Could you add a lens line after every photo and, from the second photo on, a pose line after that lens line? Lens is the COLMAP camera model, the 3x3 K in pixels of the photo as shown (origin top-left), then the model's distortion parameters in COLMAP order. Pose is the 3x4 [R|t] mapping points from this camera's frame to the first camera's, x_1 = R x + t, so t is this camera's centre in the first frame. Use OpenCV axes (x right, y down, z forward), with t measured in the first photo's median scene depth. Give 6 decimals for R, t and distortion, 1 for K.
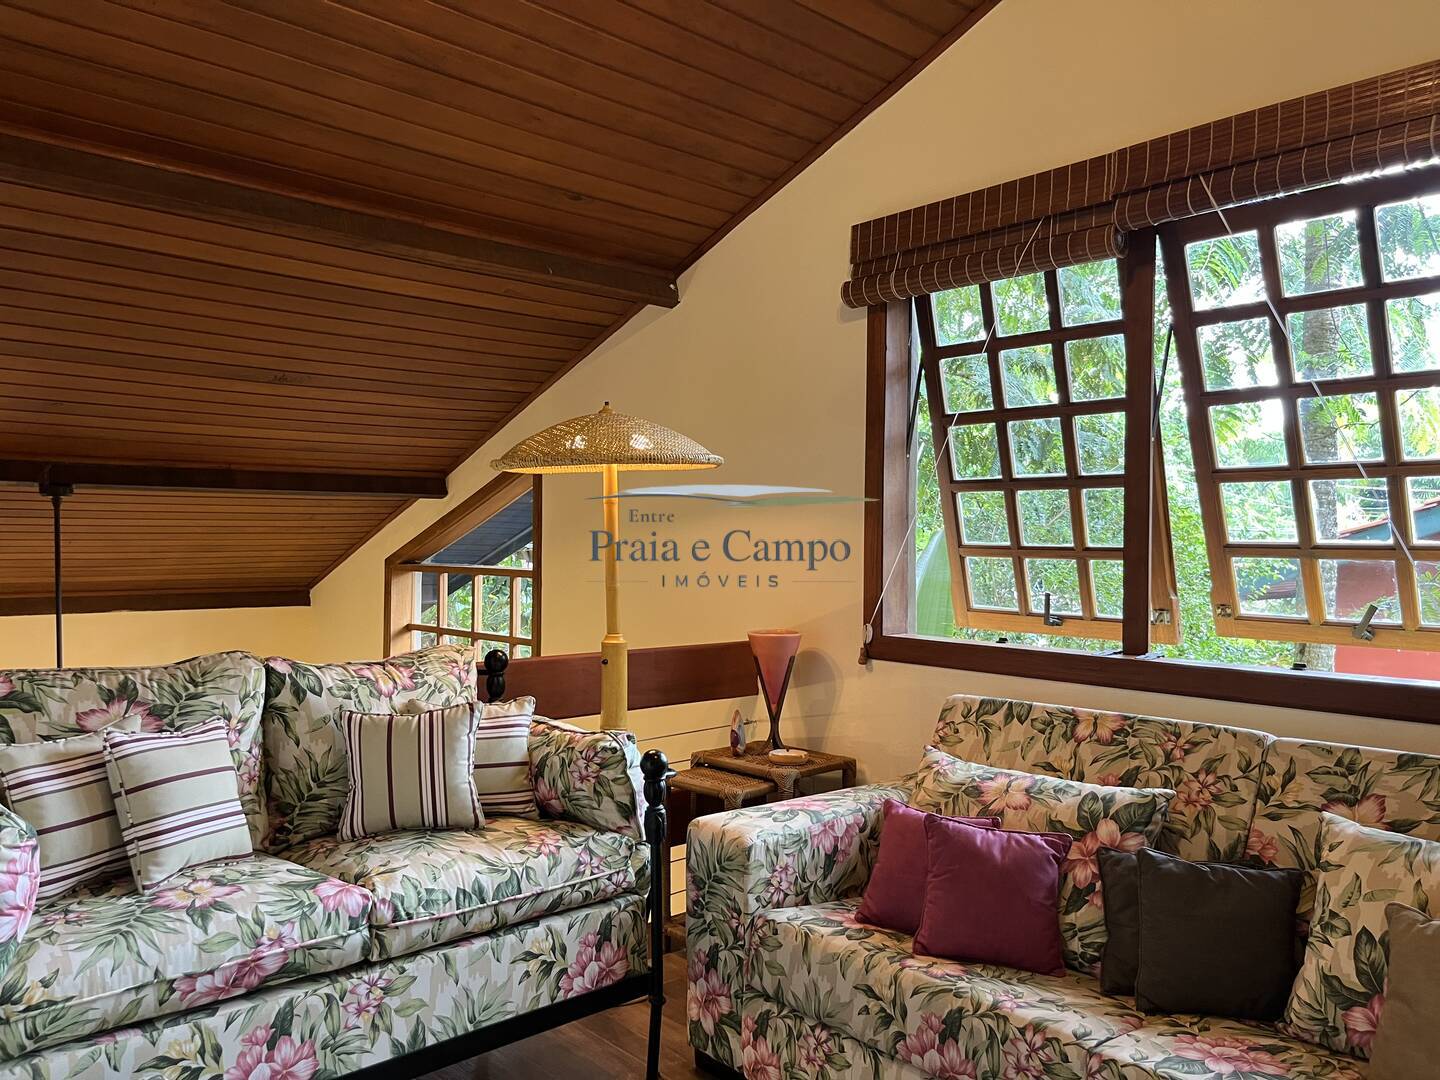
lens RADIAL K [[1076.9, 0, 730.2], [0, 1076.9, 539.9], [0, 0, 1]] dist [0.034223, -0.033425]
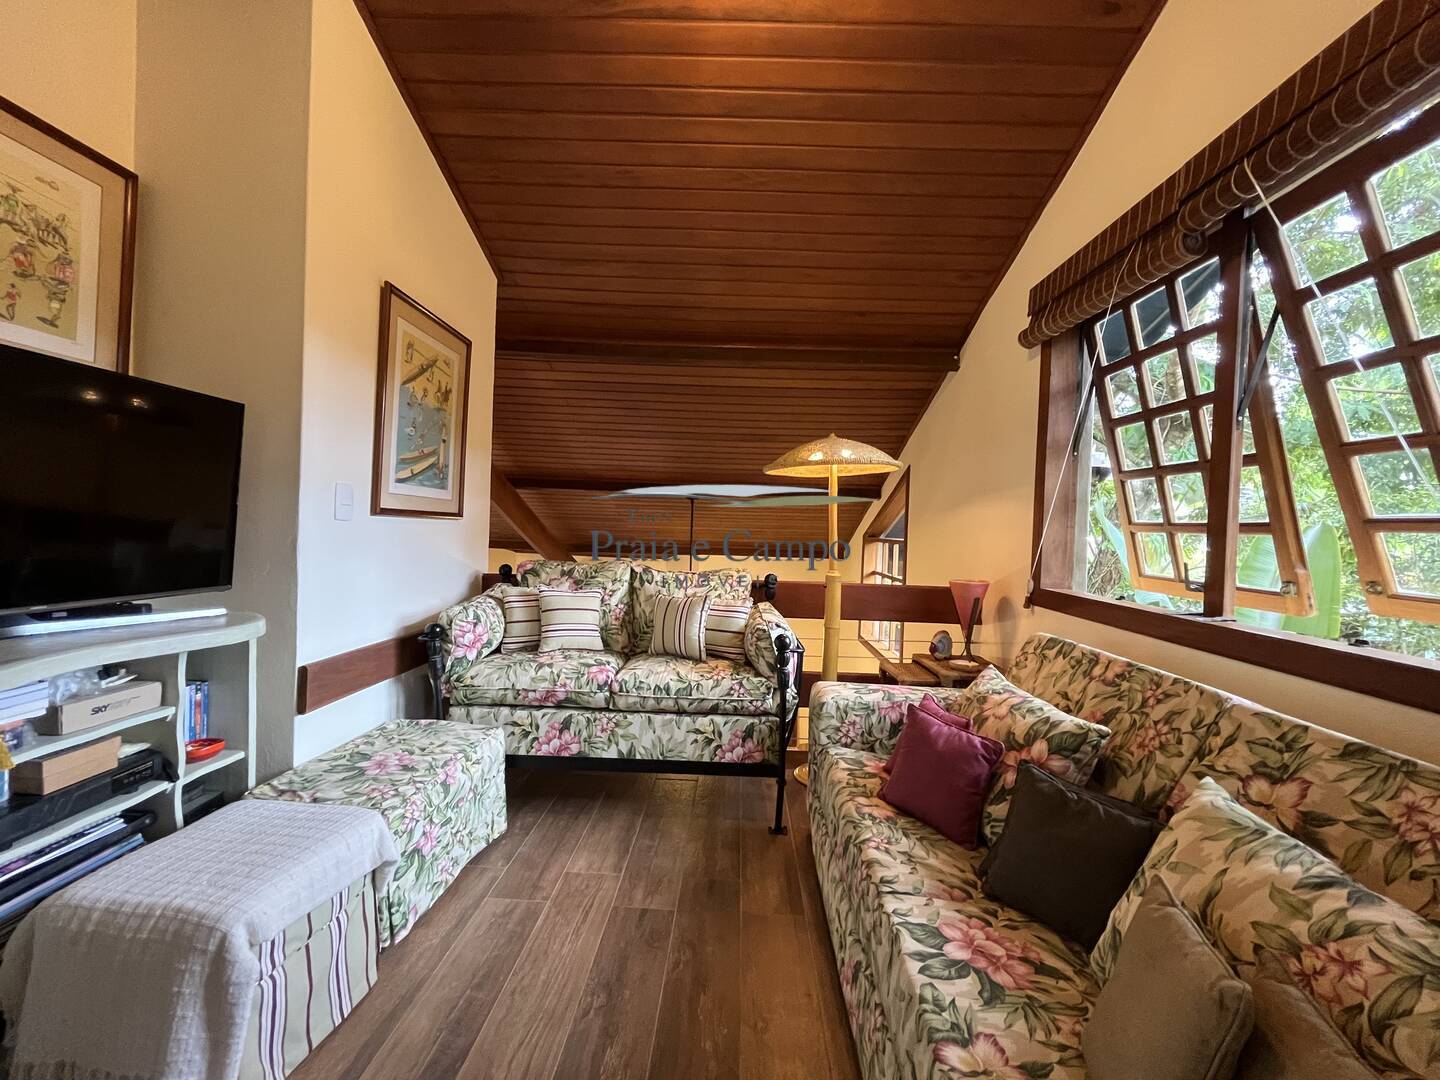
lens RADIAL K [[589.8, 0, 733.2], [0, 589.8, 533.1], [0, 0, 1]] dist [-0.001760, 0.001335]
pose [[0.733912, 0.022966, -0.678857, 0.516825], [-0.025455, 0.999656, 0.006300, 0.036175], [0.678768, 0.012656, 0.734244, 0.286030]]
